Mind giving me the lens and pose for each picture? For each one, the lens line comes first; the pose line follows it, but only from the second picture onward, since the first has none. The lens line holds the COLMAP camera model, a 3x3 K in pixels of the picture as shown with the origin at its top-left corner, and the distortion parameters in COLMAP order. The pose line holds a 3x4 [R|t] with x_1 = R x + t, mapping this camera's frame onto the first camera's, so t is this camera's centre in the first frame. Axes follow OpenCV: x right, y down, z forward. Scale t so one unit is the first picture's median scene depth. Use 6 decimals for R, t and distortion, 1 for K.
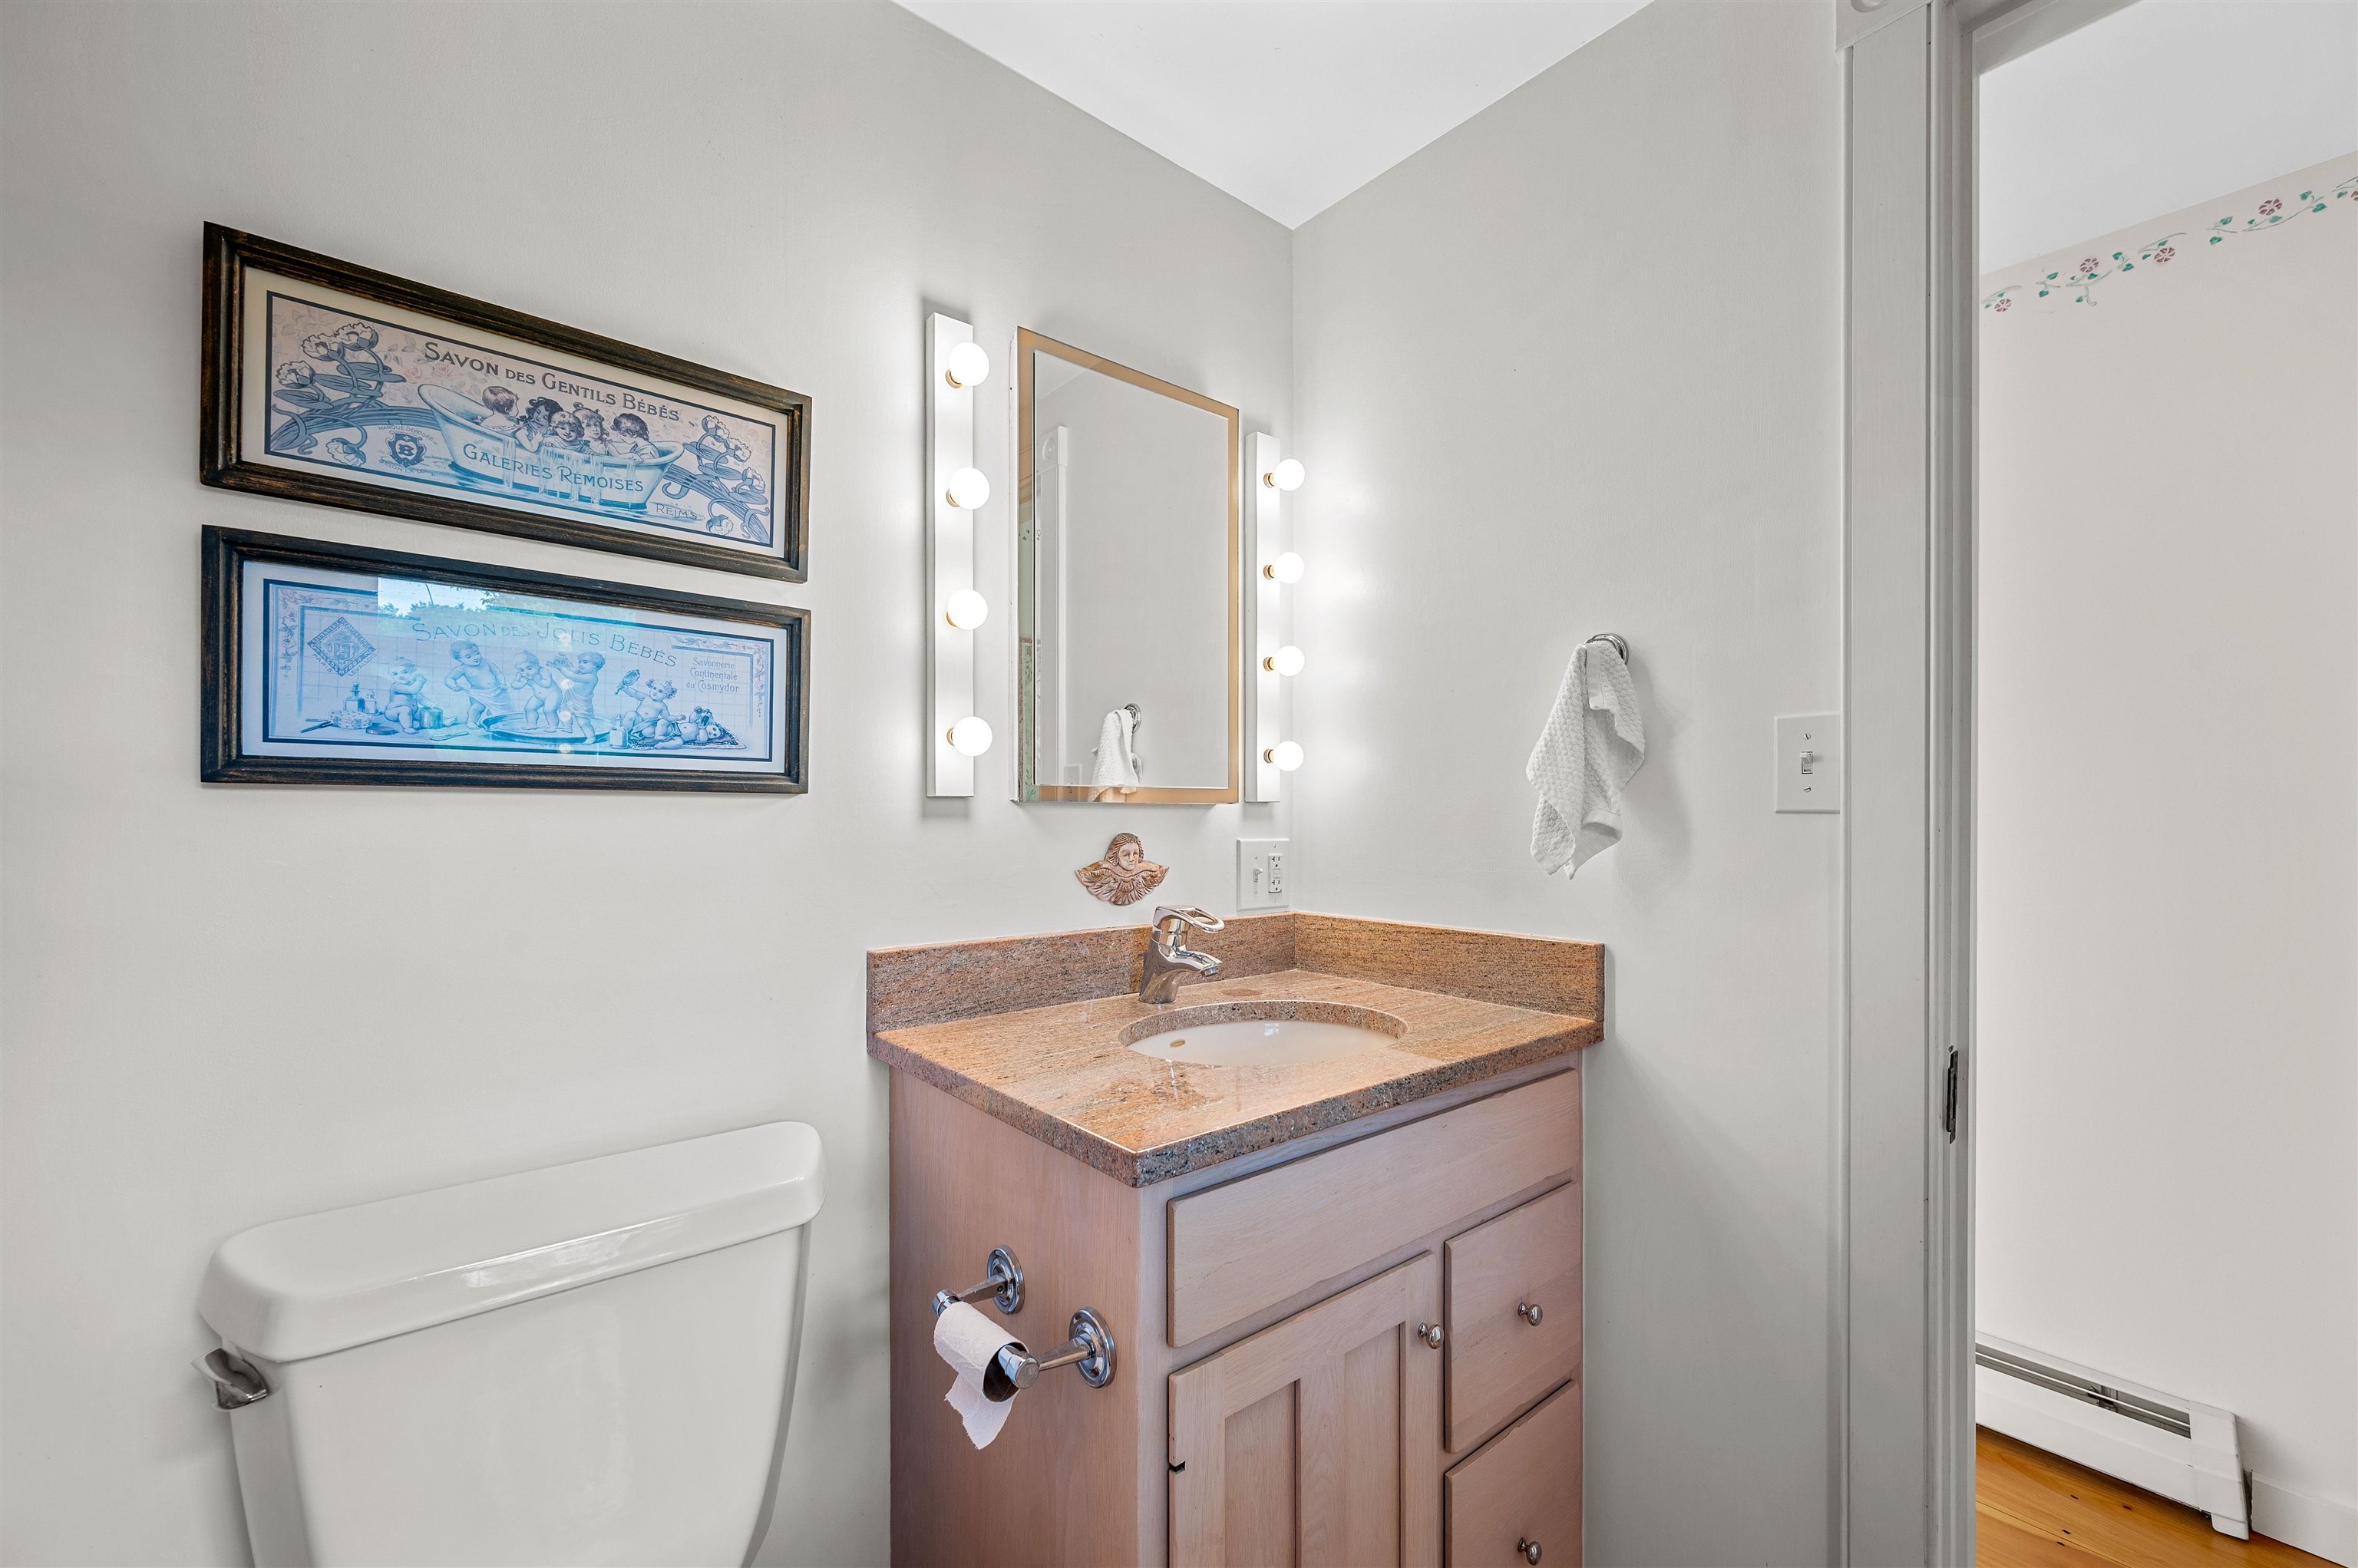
lens RADIAL K [[936.8, 0, 1182.8], [0, 936.8, 806.1], [0, 0, 1]] dist [0.001202, -0.000775]
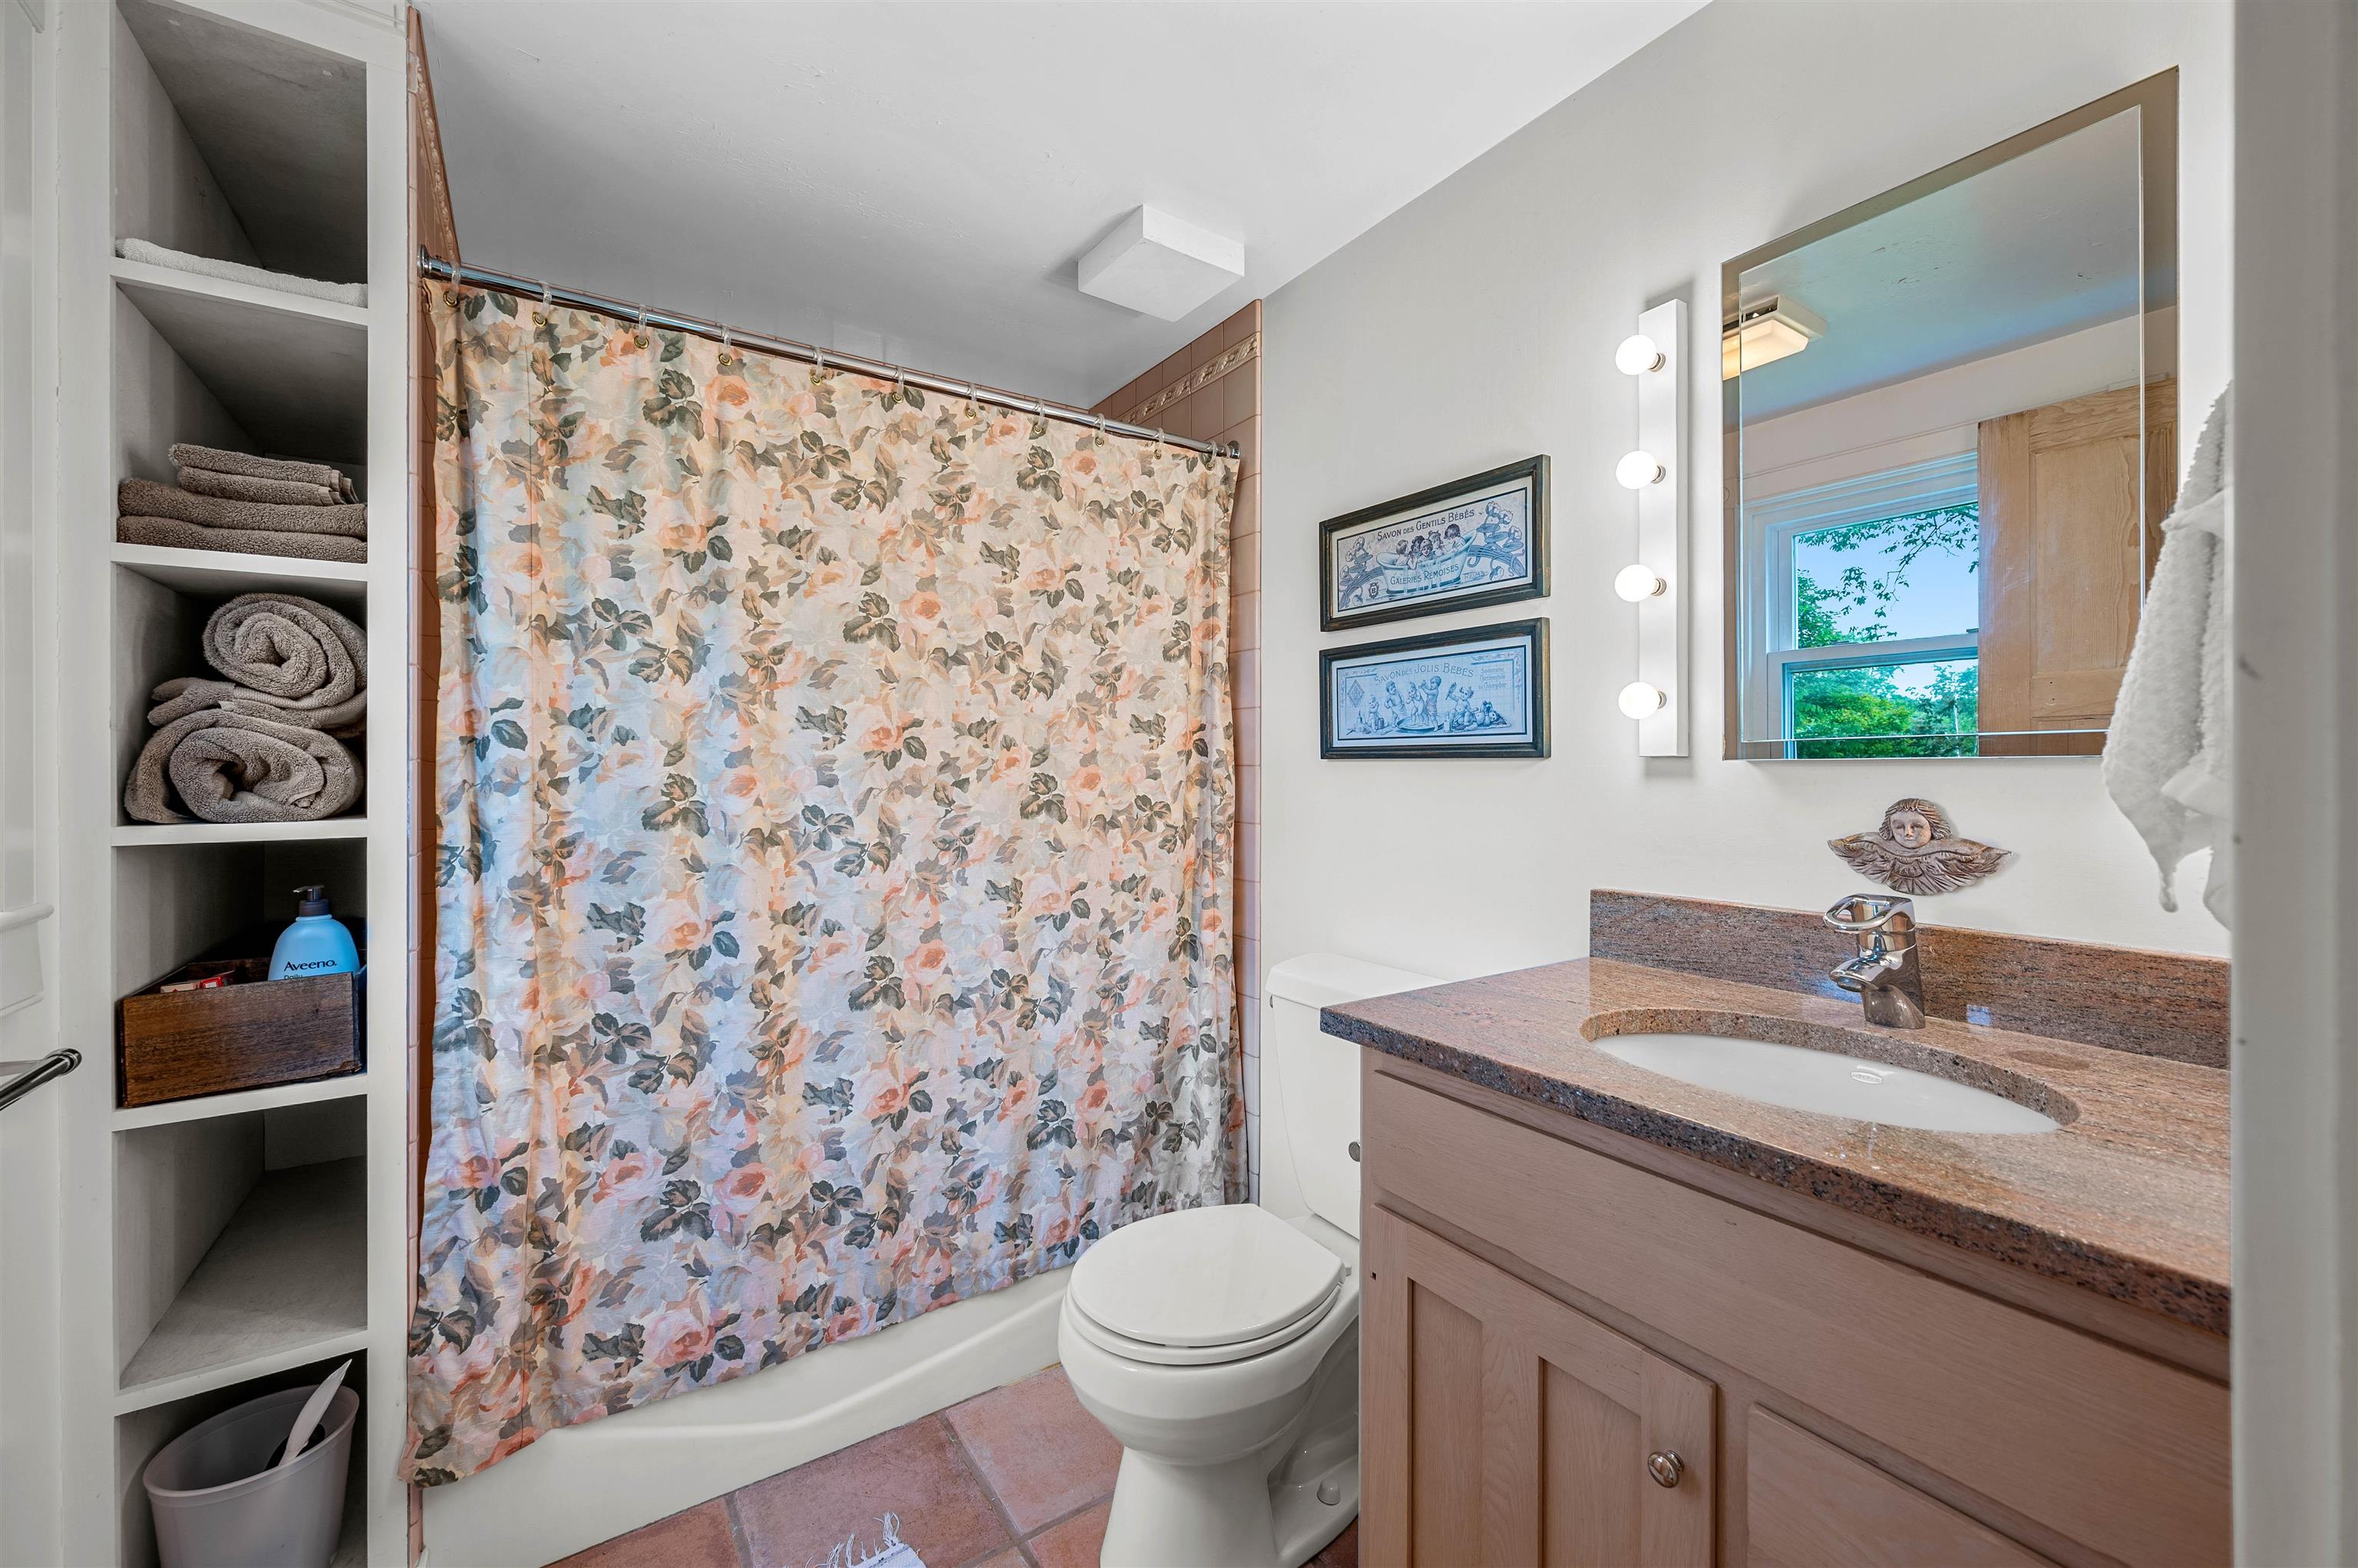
lens RADIAL K [[936.8, 0, 1182.4], [0, 936.8, 770.2], [0, 0, 1]] dist [0.001202, -0.000775]
pose [[-0.099045, -0.002291, -0.995080, 1.027408], [0.007776, 0.999965, -0.003076, 0.005056], [0.995053, -0.008043, -0.099024, 0.676644]]
